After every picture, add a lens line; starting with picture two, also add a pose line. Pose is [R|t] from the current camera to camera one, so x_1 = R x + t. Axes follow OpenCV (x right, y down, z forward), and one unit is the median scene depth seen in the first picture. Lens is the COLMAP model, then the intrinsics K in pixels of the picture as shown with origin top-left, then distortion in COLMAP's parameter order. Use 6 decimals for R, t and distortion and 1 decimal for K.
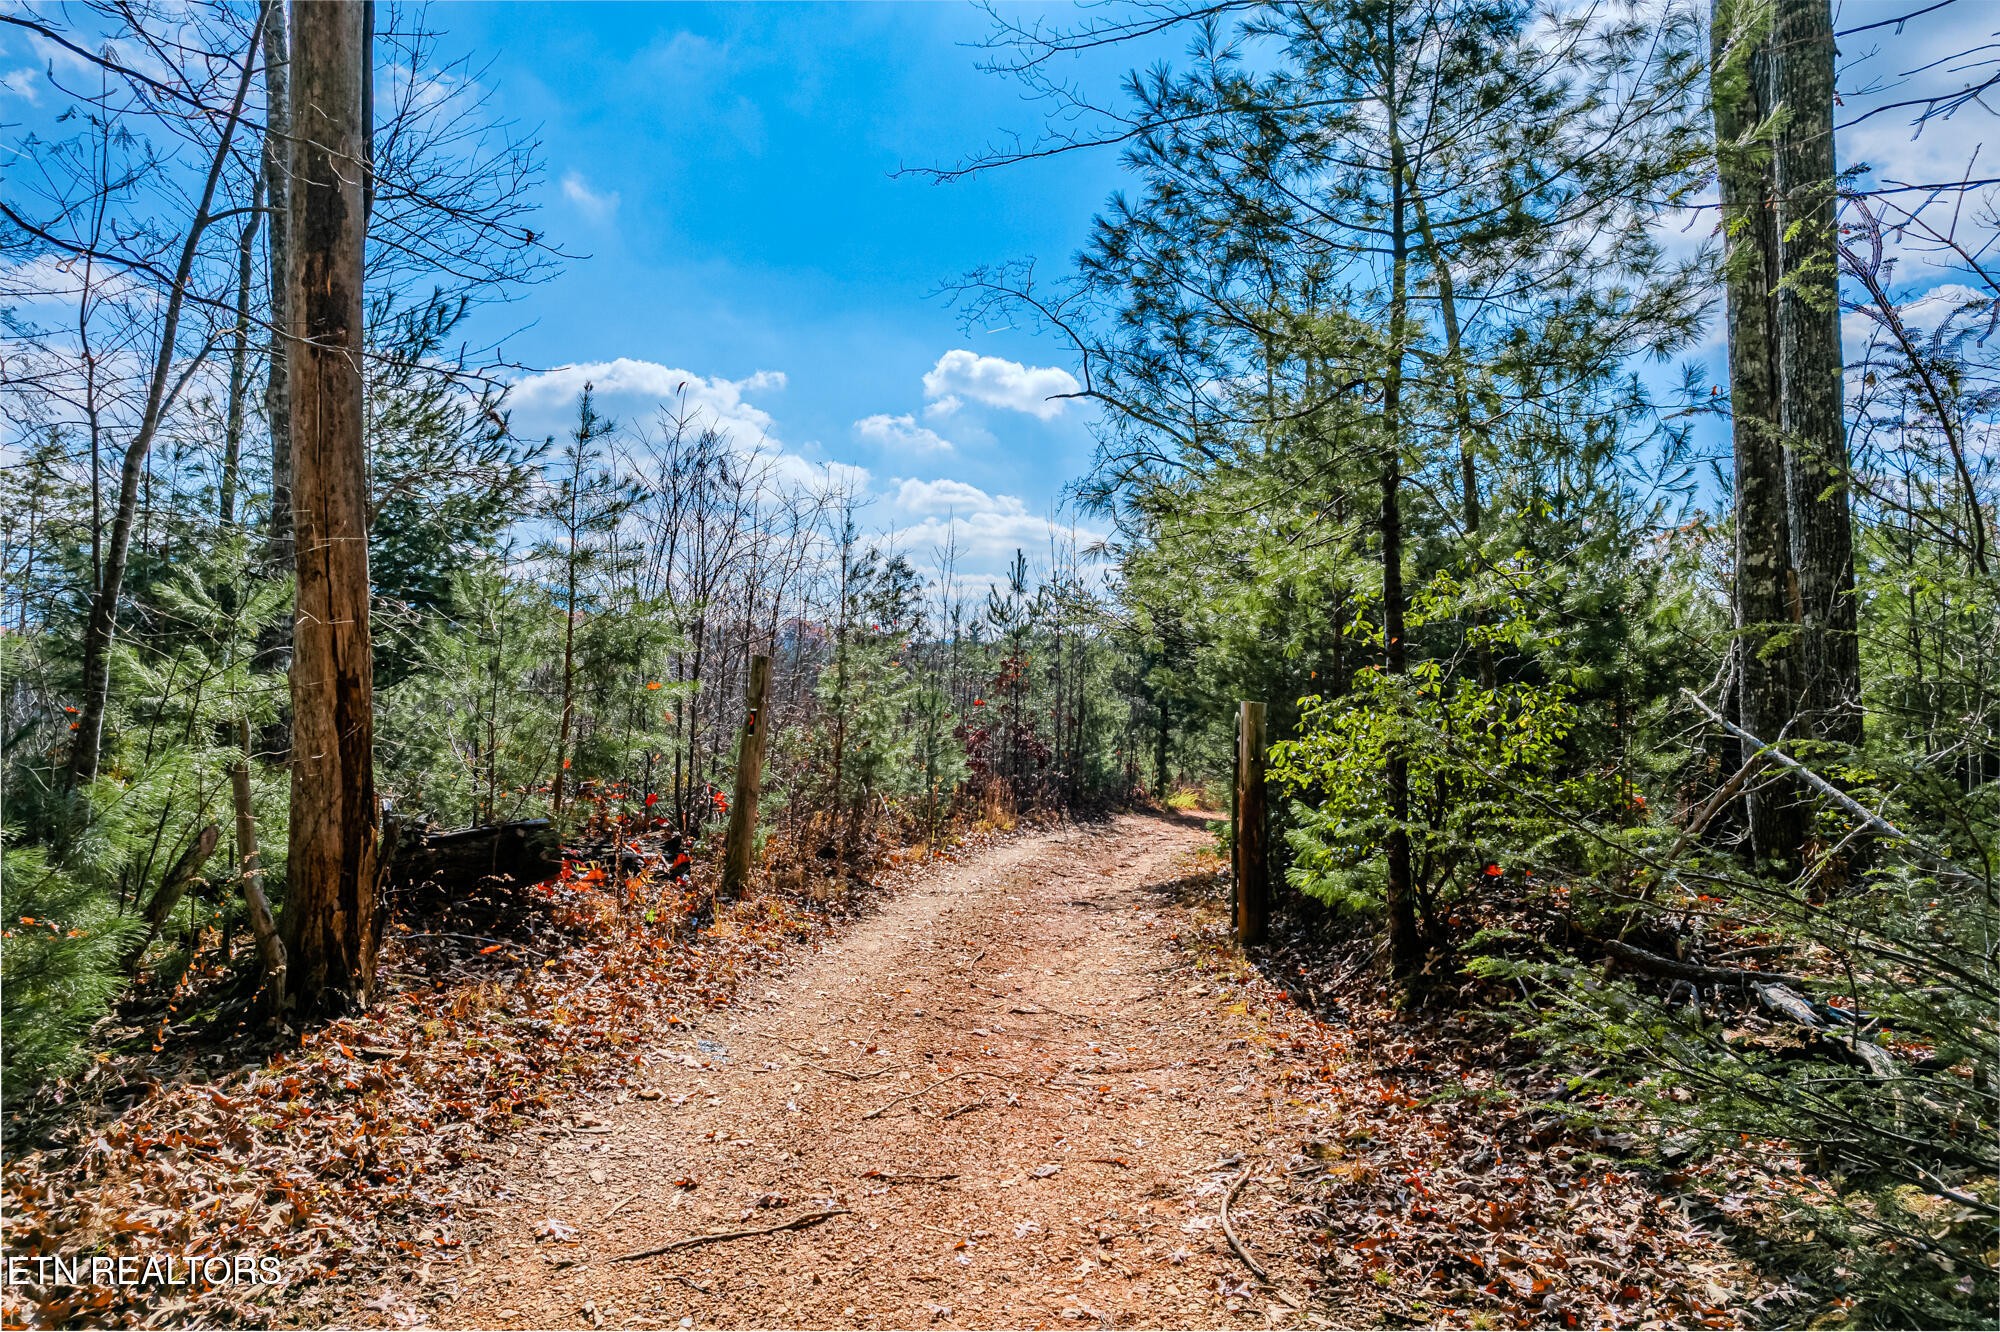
lens RADIAL K [[1348.6, 0, 1000.0], [0, 1348.6, 666.0], [0, 0, 1]] dist [-0.000443, 0.000599]
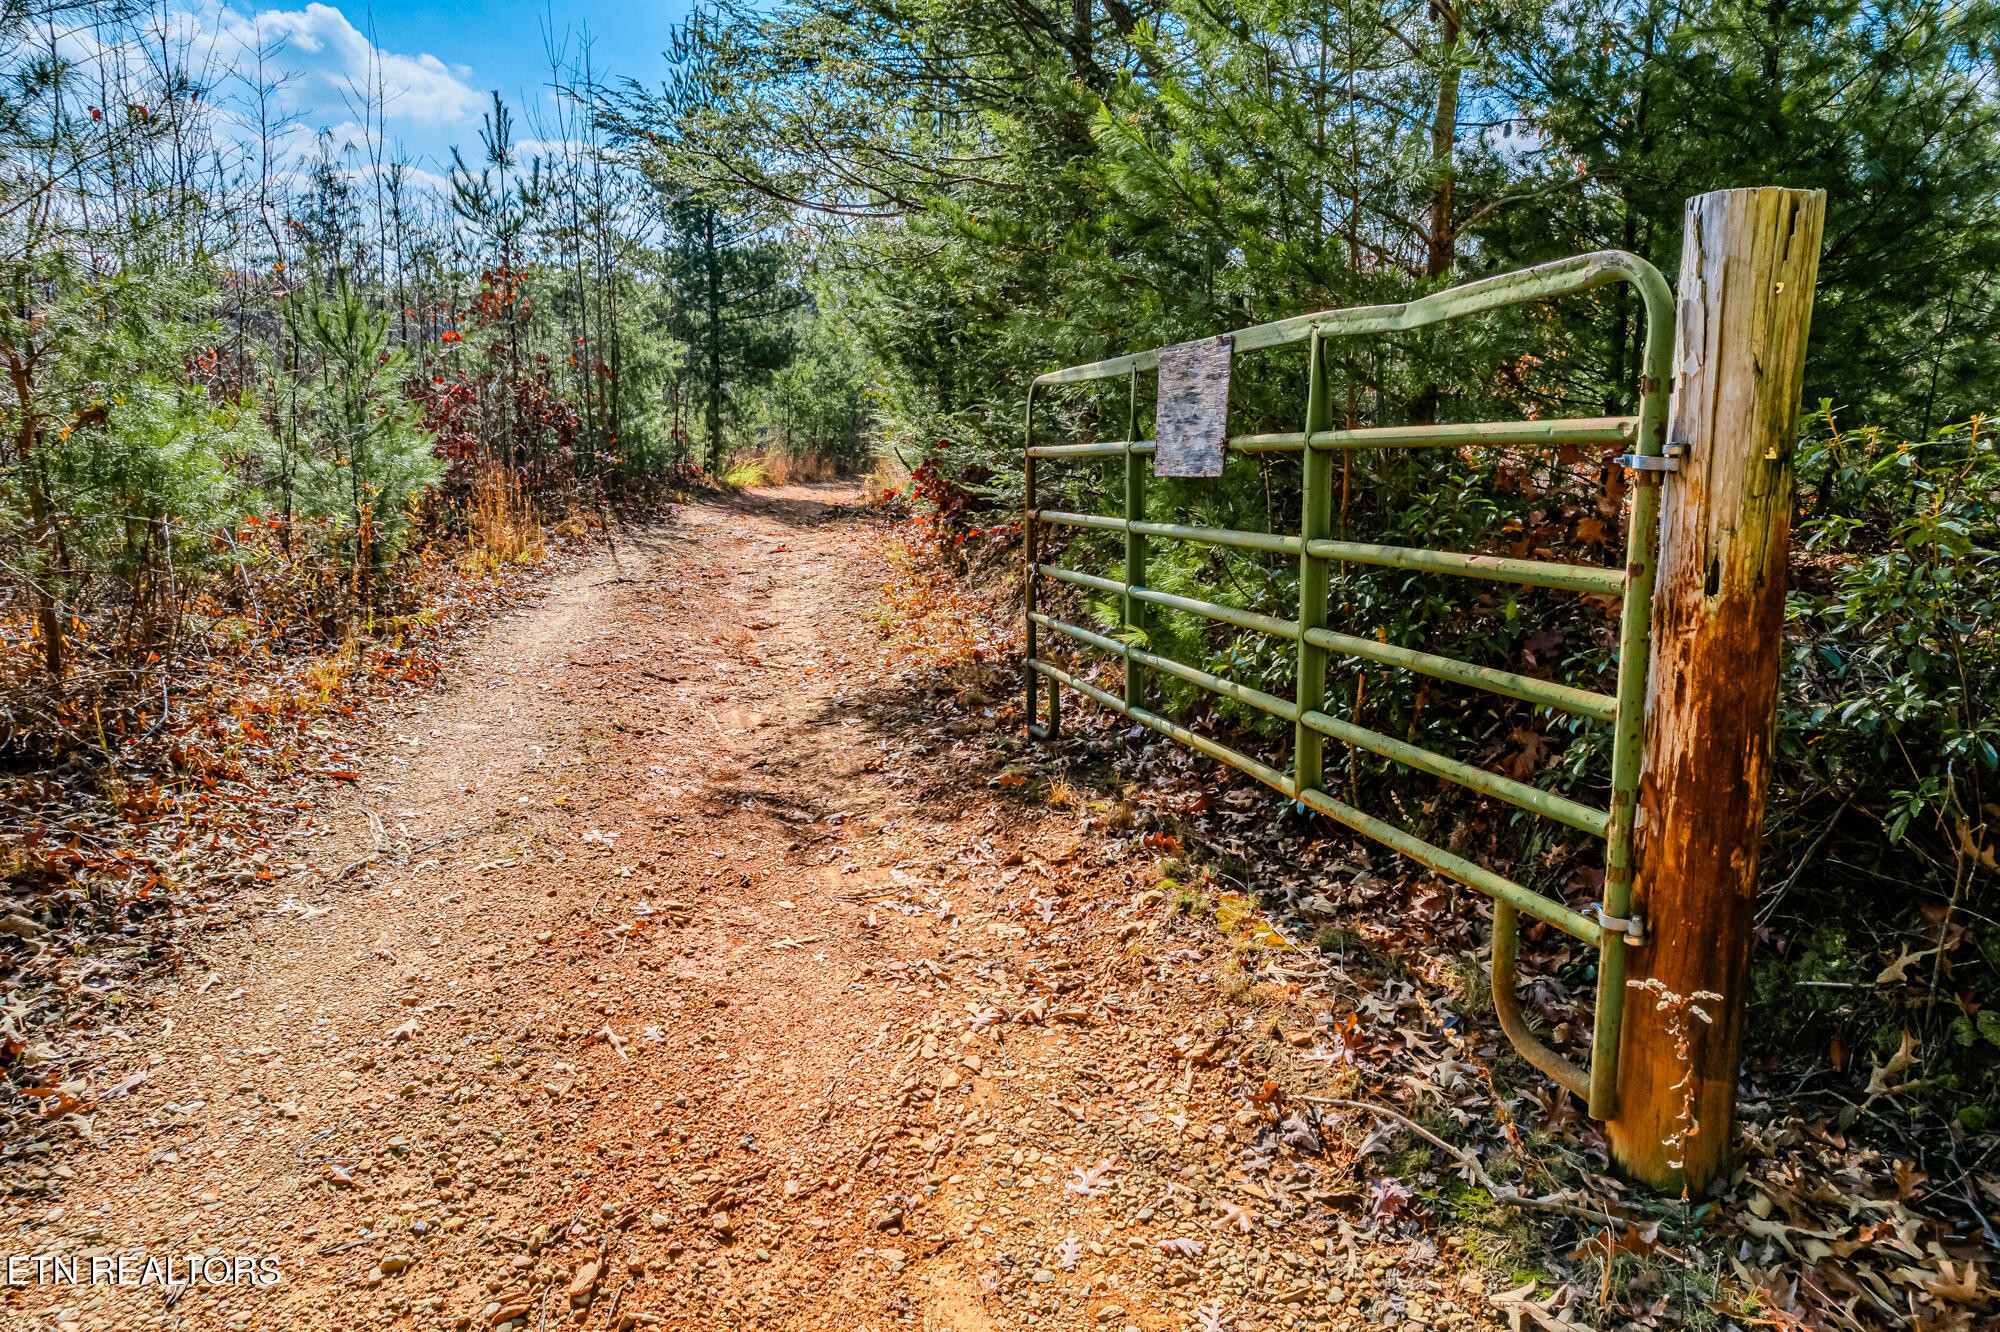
lens RADIAL K [[1326.7, 0, 1000.0], [0, 1326.7, 666.0], [0, 0, 1]] dist [-0.027885, 0.002813]
pose [[0.932960, -0.090458, 0.348431, -0.004268], [-0.000338, 0.967693, 0.252133, 0.017202], [-0.359981, -0.235347, 0.902788, 0.301707]]
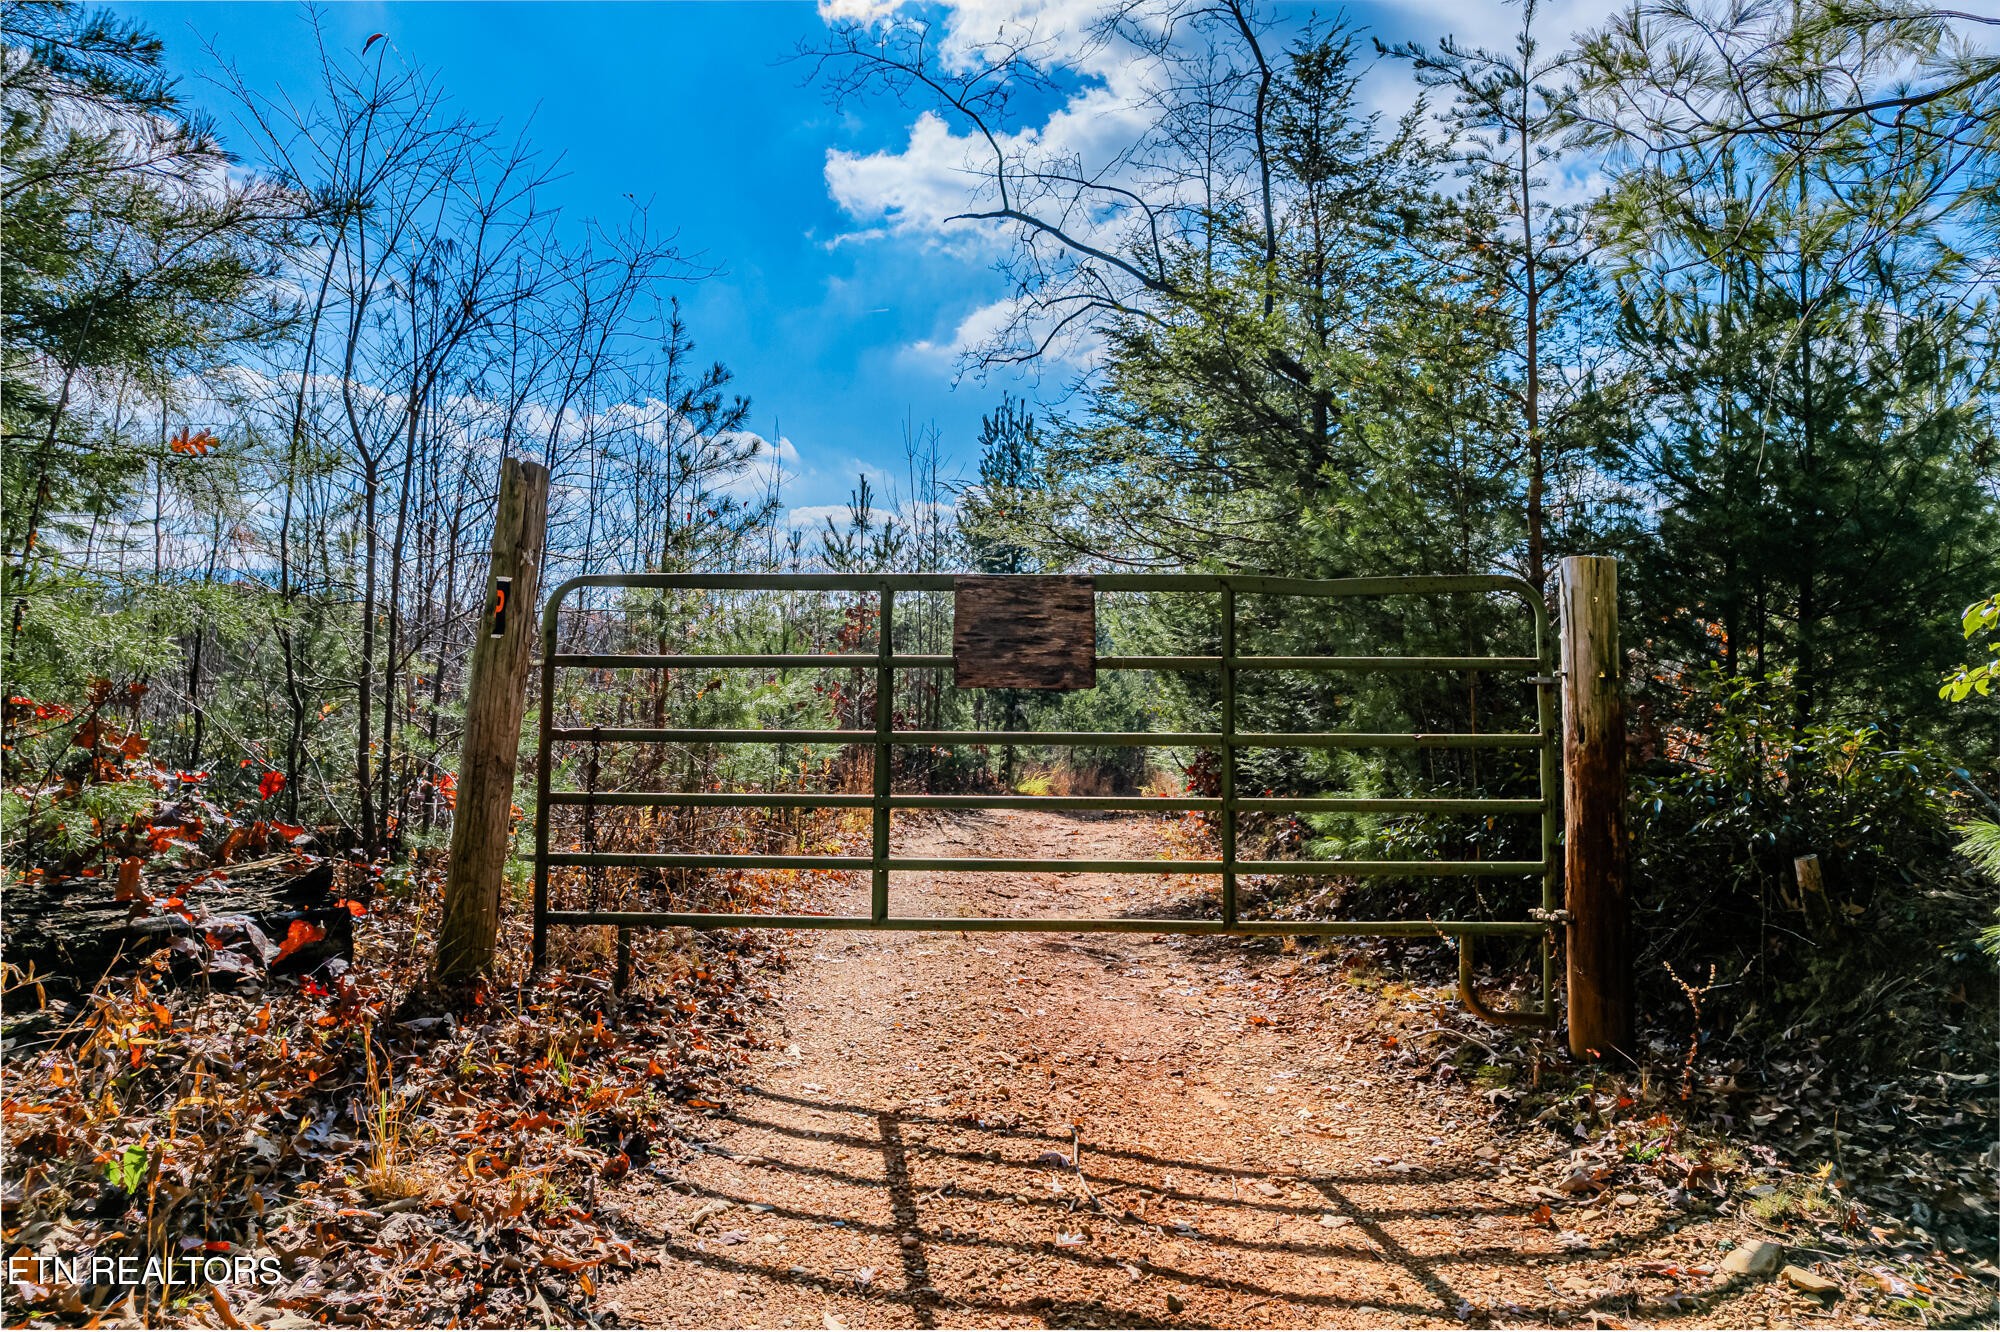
lens RADIAL K [[1326.7, 0, 1000.0], [0, 1326.7, 666.0], [0, 0, 1]] dist [-0.027885, 0.002813]
pose [[0.986347, -0.002266, 0.164663, -0.035523], [0.001302, 0.999981, 0.005960, 0.022445], [-0.164673, -0.005664, 0.986332, 0.206954]]
